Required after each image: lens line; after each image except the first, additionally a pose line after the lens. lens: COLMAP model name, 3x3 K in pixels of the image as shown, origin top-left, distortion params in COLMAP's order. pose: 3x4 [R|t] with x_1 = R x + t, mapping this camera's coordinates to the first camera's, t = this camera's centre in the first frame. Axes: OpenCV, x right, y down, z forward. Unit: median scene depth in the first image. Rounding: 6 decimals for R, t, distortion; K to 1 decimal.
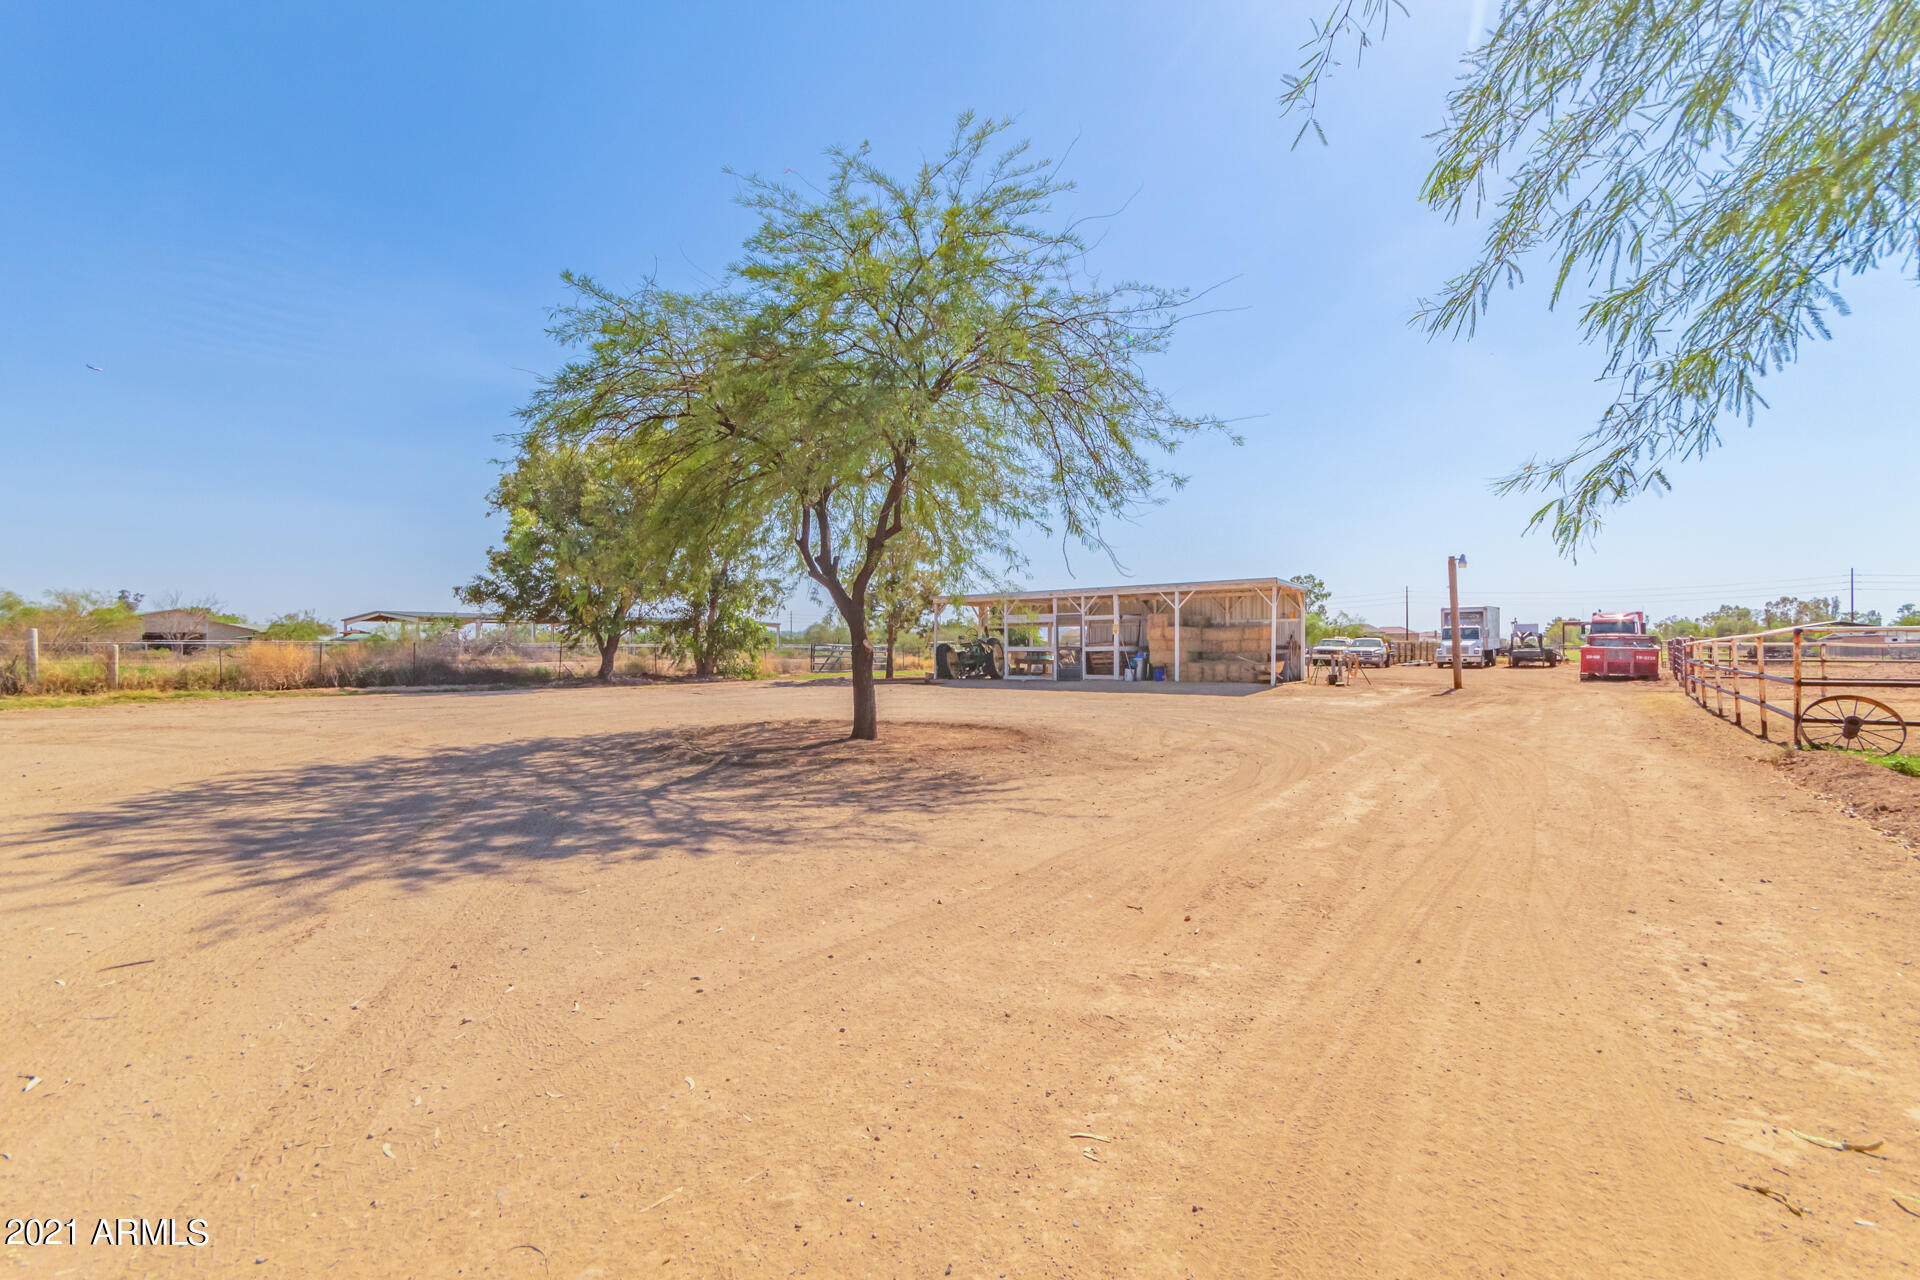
lens RADIAL K [[887.0, 0, 959.8], [0, 887.0, 641.8], [0, 0, 1]] dist [0.004125, 0.000769]
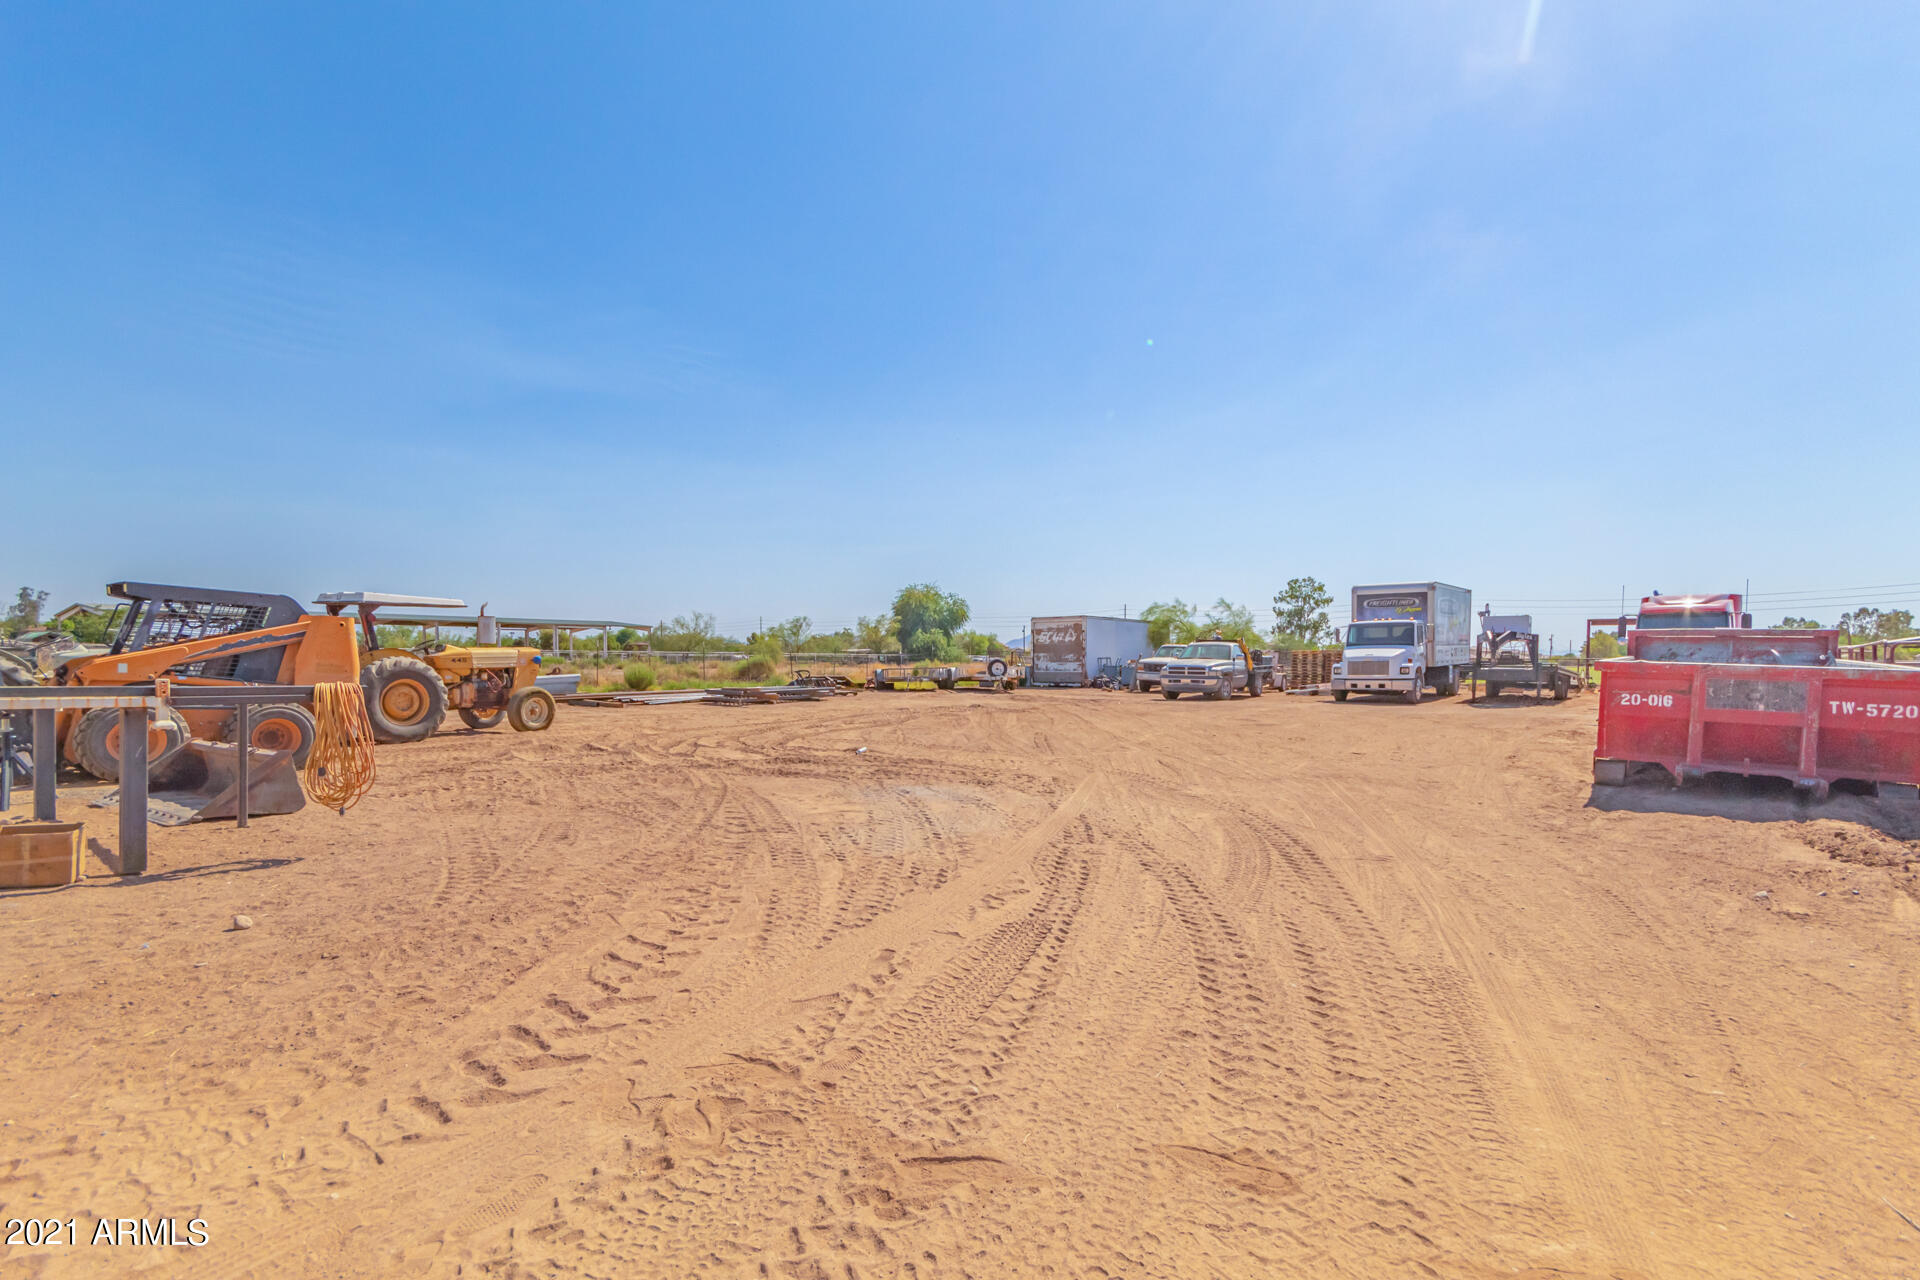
lens RADIAL K [[887.0, 0, 956.5], [0, 887.0, 652.1], [0, 0, 1]] dist [0.004125, 0.000769]
pose [[0.999327, 0.008896, -0.035593, 0.339532], [-0.008884, 0.999960, 0.000485, 0.003042], [0.035595, -0.000168, 0.999366, 0.478798]]
